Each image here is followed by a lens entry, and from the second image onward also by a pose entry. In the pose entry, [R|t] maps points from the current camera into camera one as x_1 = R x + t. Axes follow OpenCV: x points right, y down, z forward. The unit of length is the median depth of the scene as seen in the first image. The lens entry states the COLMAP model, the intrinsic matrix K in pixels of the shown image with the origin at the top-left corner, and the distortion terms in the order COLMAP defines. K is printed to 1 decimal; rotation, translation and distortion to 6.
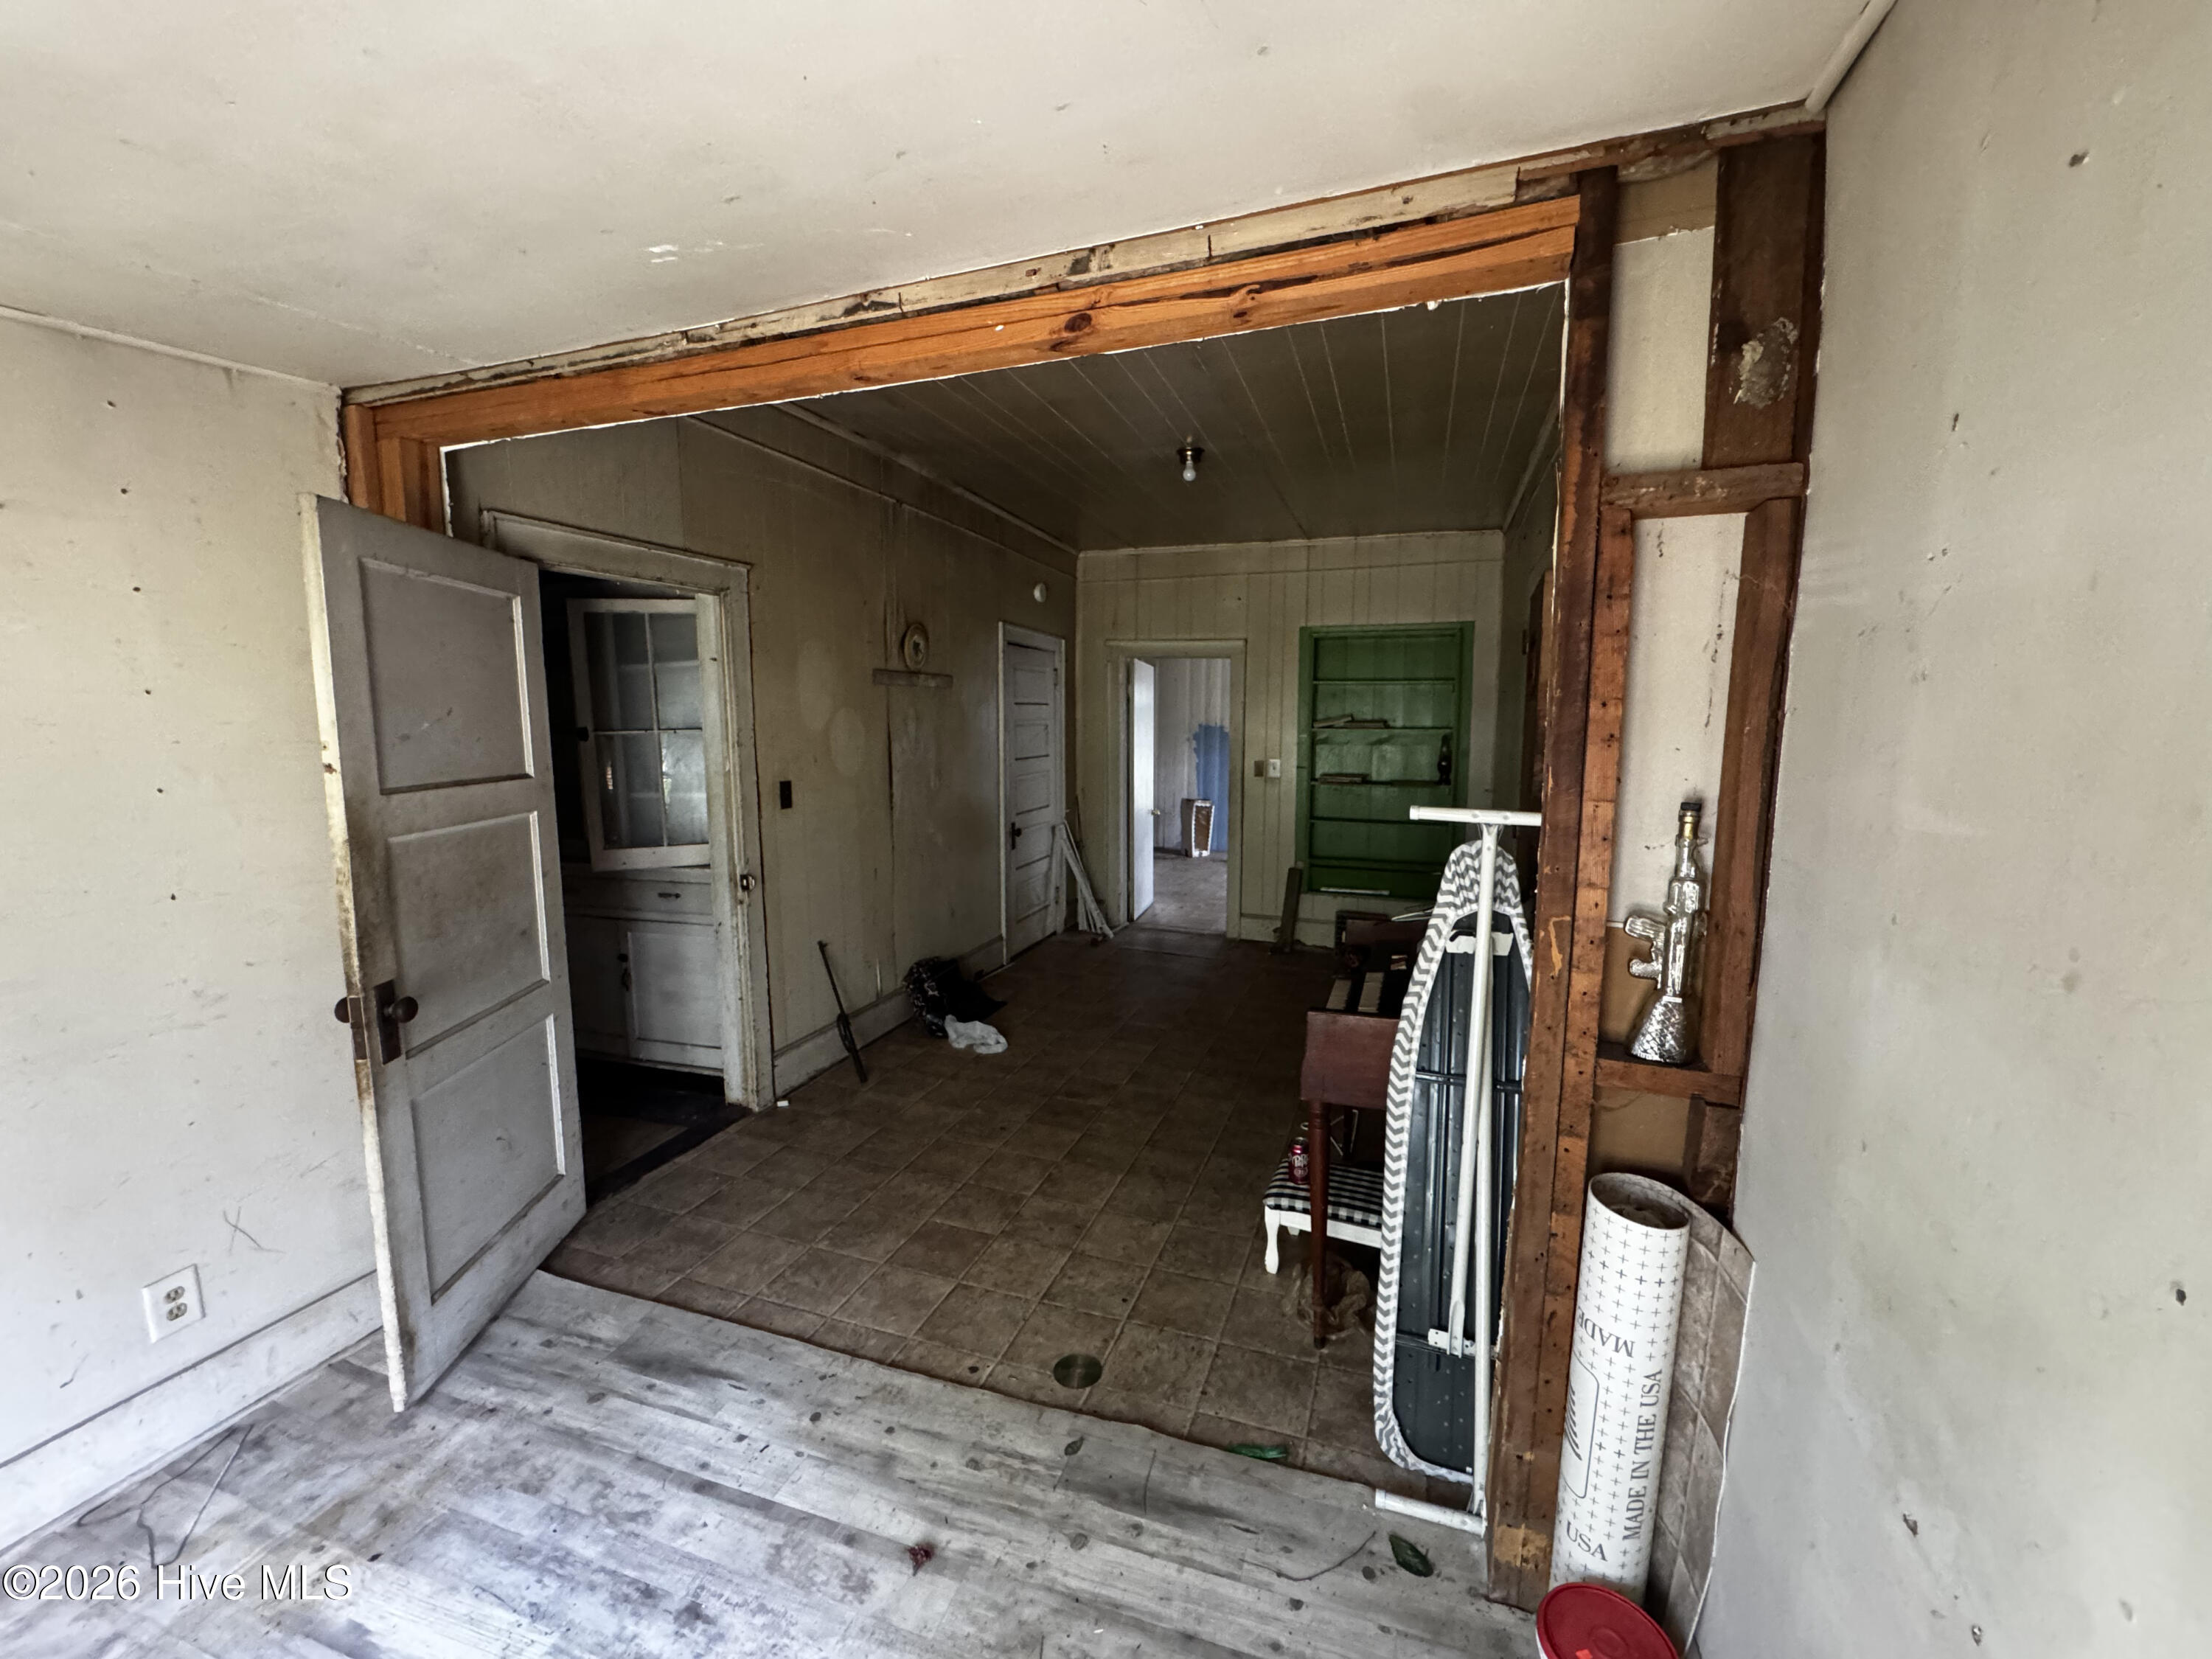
lens RADIAL K [[882.9, 0, 1104.5], [0, 882.9, 827.9], [0, 0, 1]] dist [-0.002535, 0.000073]
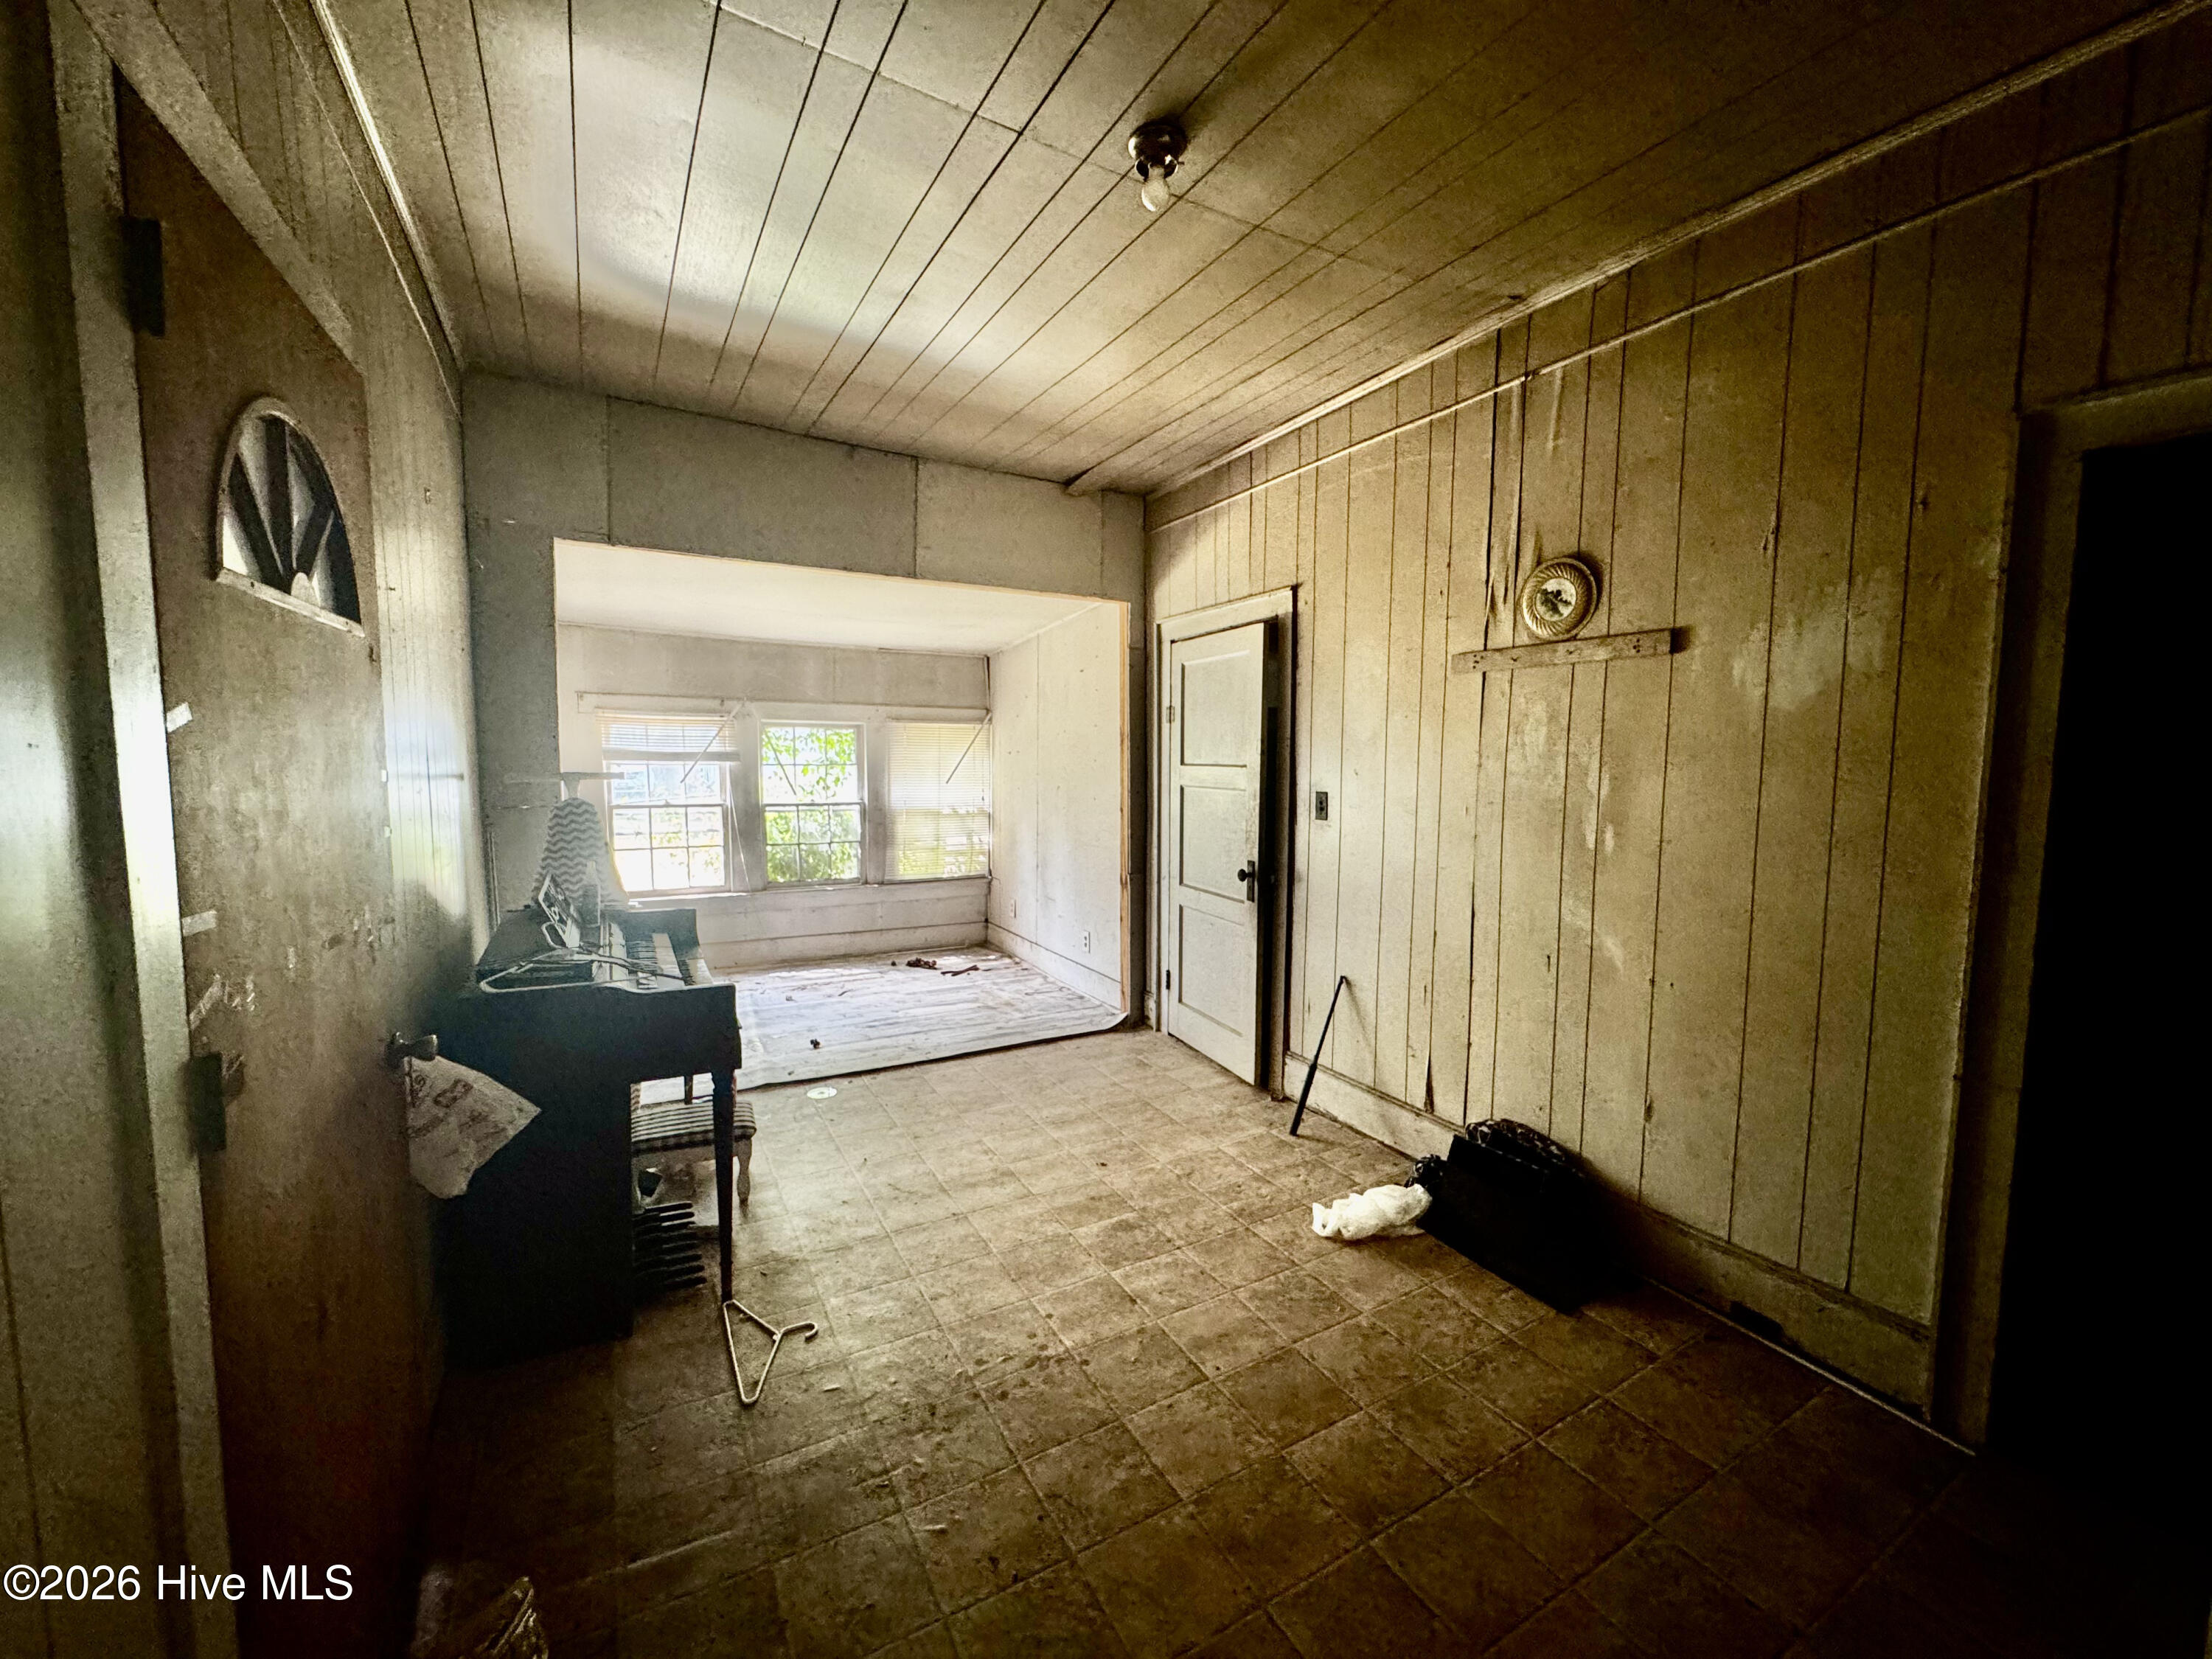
lens RADIAL K [[882.9, 0, 1103.3], [0, 882.9, 824.8], [0, 0, 1]] dist [-0.002535, 0.000073]
pose [[-0.656489, 0.051161, -0.752599, 0.580437], [-0.101993, 0.982515, 0.155760, -0.156425], [0.747409, 0.179015, -0.639792, 1.581592]]
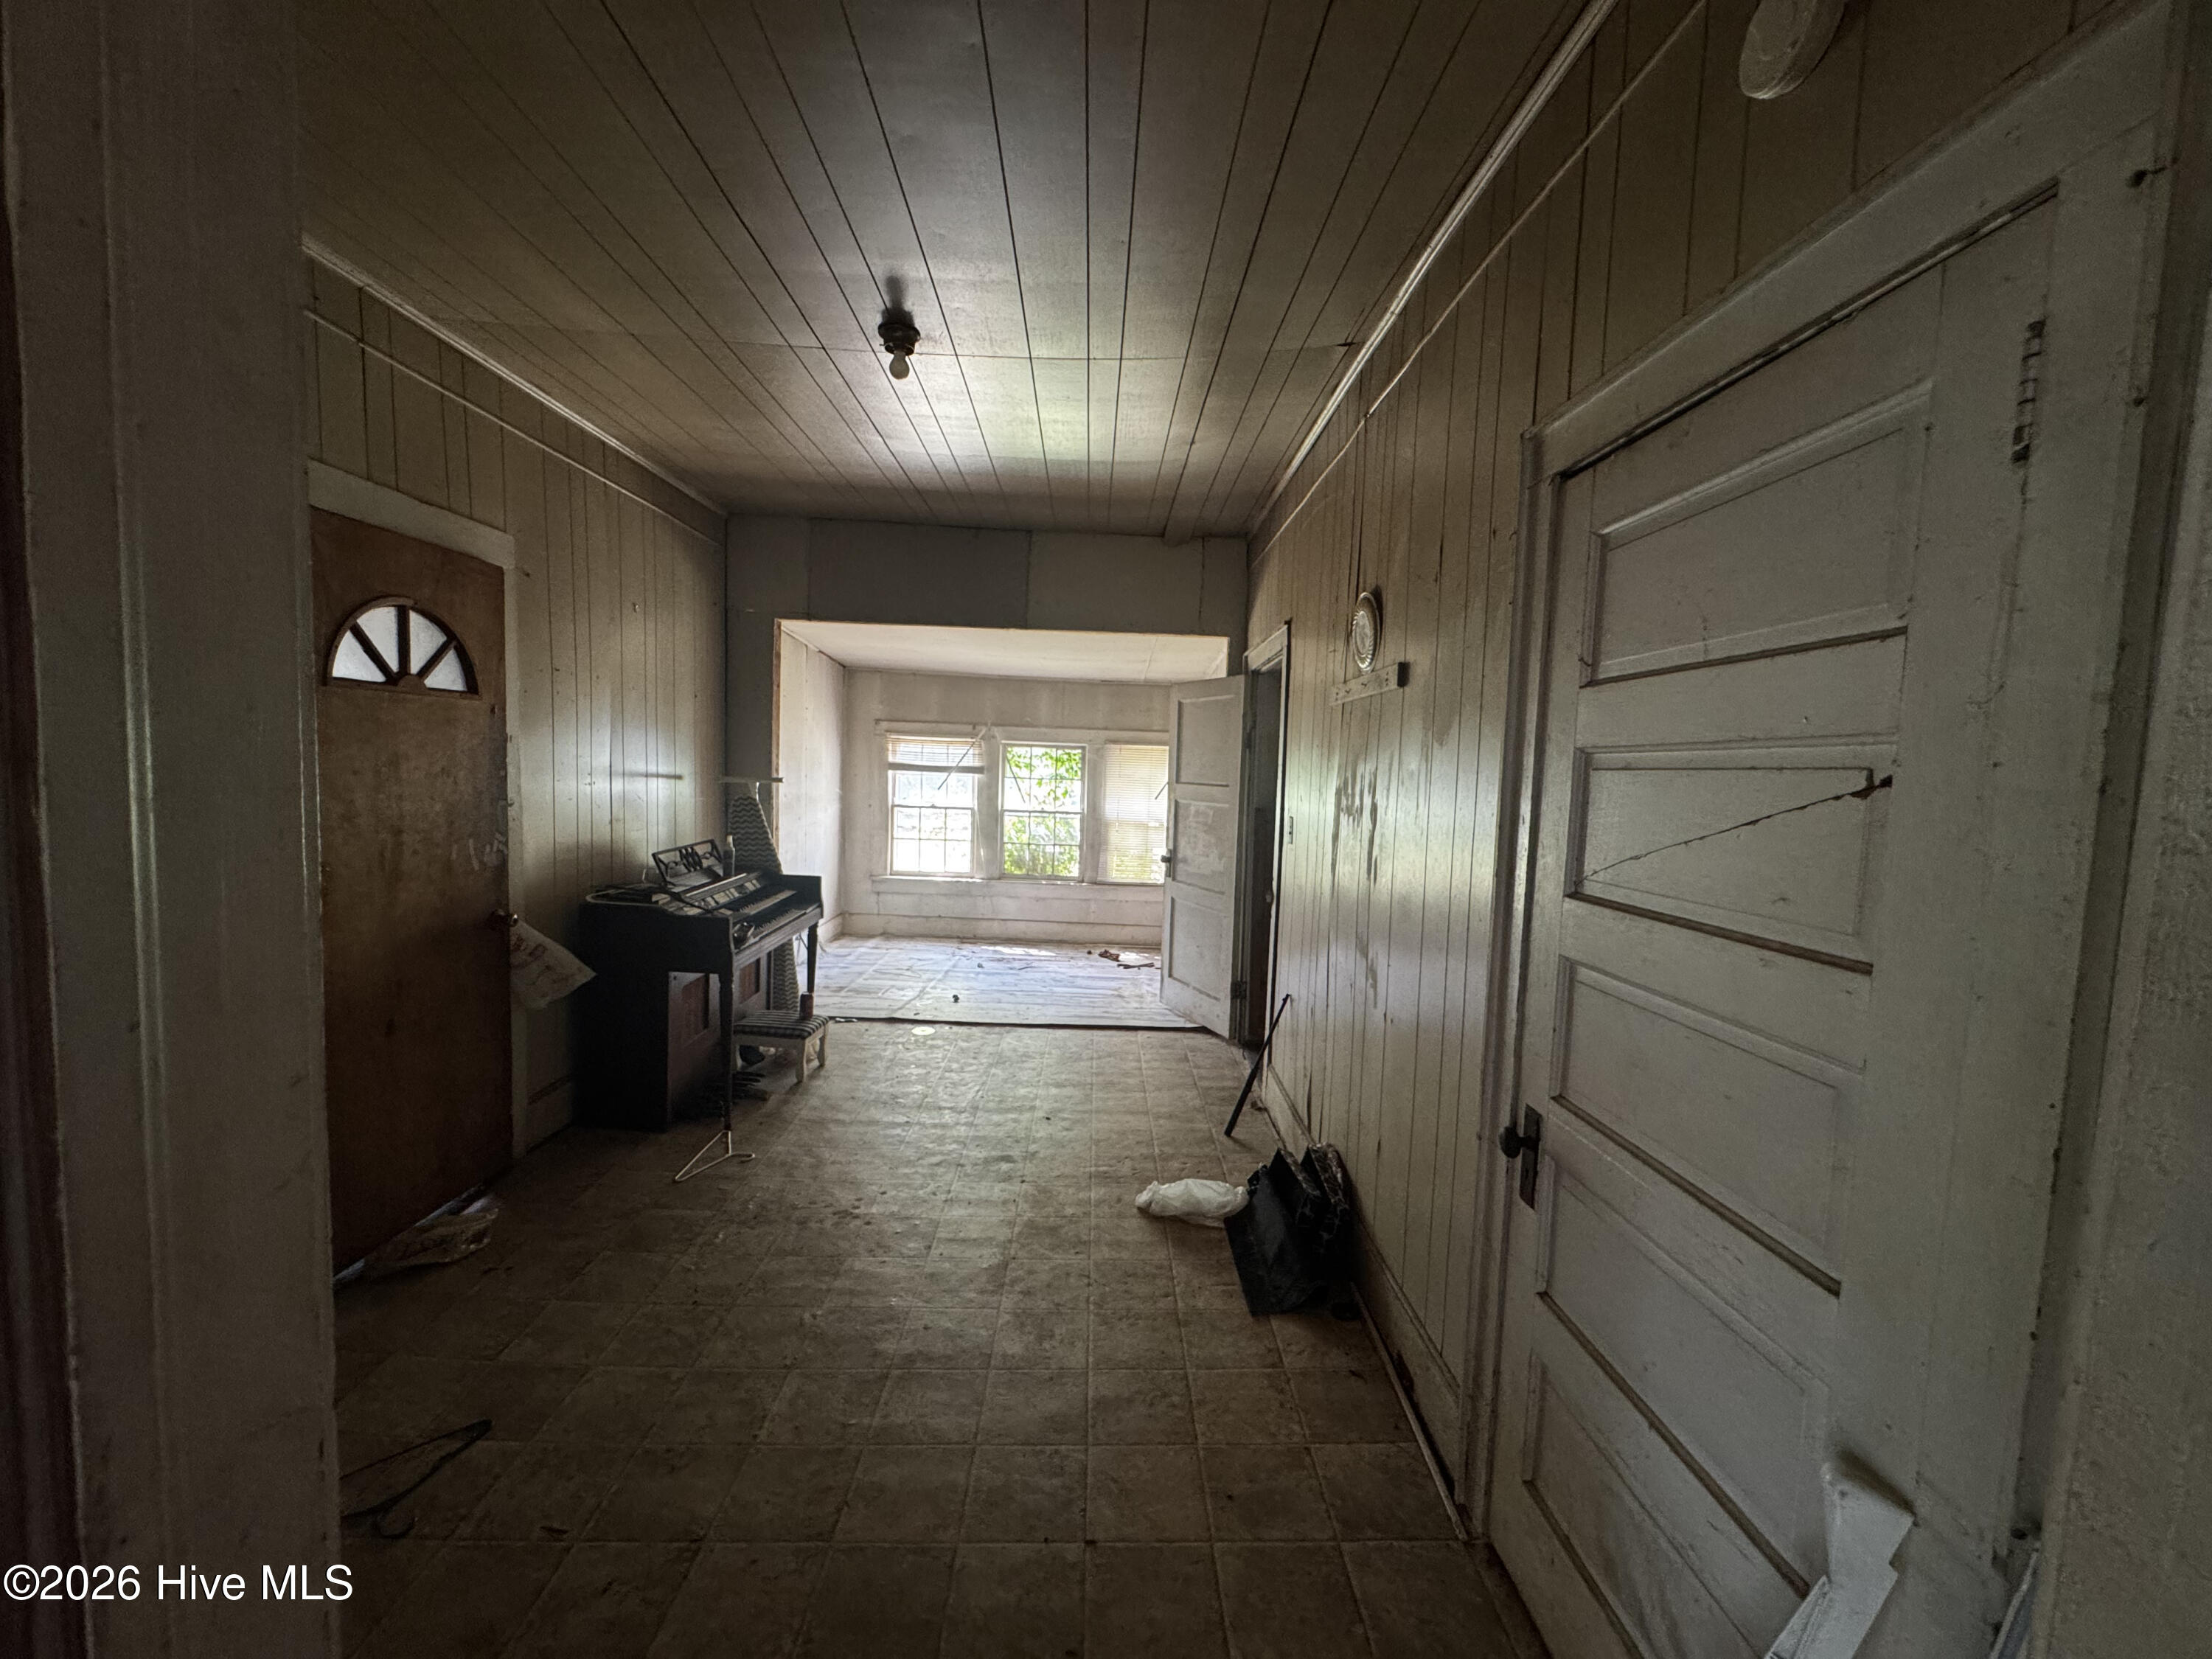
lens RADIAL K [[882.9, 0, 1106.4], [0, 882.9, 827.8], [0, 0, 1]] dist [-0.002535, 0.000073]
pose [[-0.937949, -0.009784, -0.346635, 0.207023], [-0.078097, 0.979882, 0.183664, -0.228165], [0.337865, 0.199338, -0.919843, 2.033334]]
